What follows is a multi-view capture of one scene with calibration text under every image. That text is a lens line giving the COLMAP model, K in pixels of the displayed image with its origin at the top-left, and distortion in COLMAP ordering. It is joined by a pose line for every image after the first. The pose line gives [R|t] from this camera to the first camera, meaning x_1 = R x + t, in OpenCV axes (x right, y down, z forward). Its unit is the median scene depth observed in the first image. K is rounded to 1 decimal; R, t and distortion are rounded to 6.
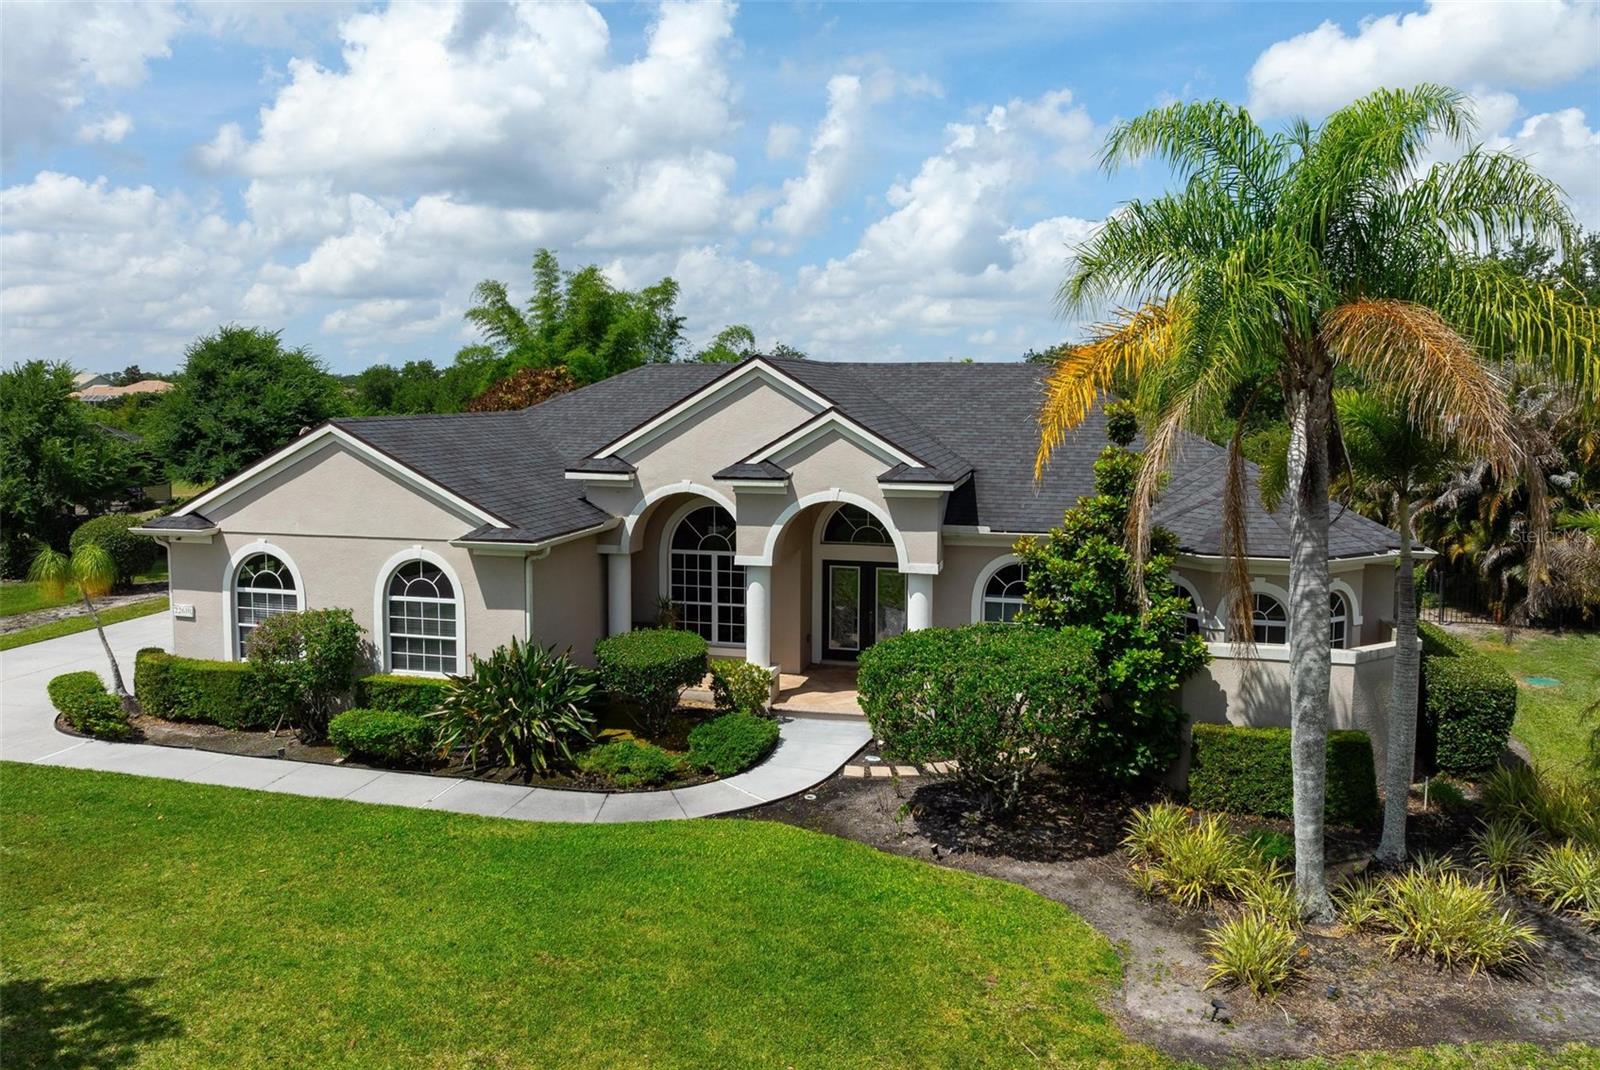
lens RADIAL K [[1141.2, 0, 803.3], [0, 1141.2, 461.2], [0, 0, 1]] dist [-0.025080, -0.008028]
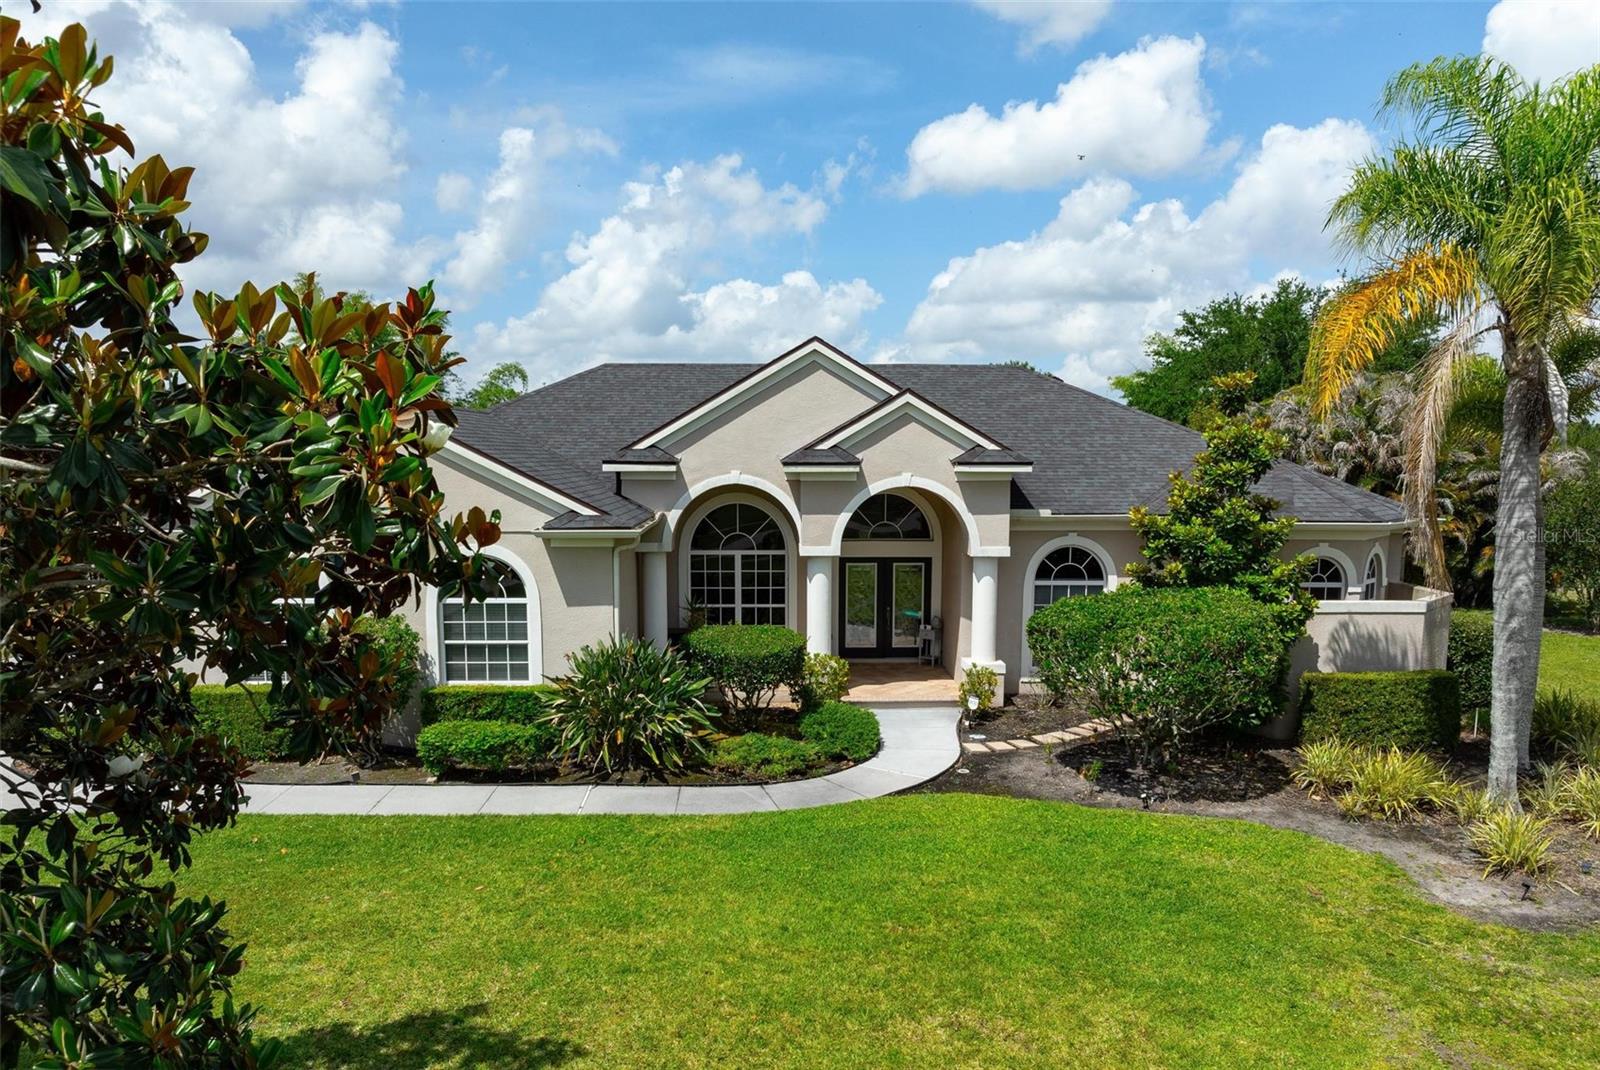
lens RADIAL K [[1121.9, 0, 786.3], [0, 1121.9, 578.1], [0, 0, 1]] dist [-0.038011, 0.000872]
pose [[0.965585, -0.033244, 0.257956, -0.346413], [0.019800, 0.998315, 0.054544, 0.063136], [-0.259334, -0.047560, 0.964616, 0.095484]]
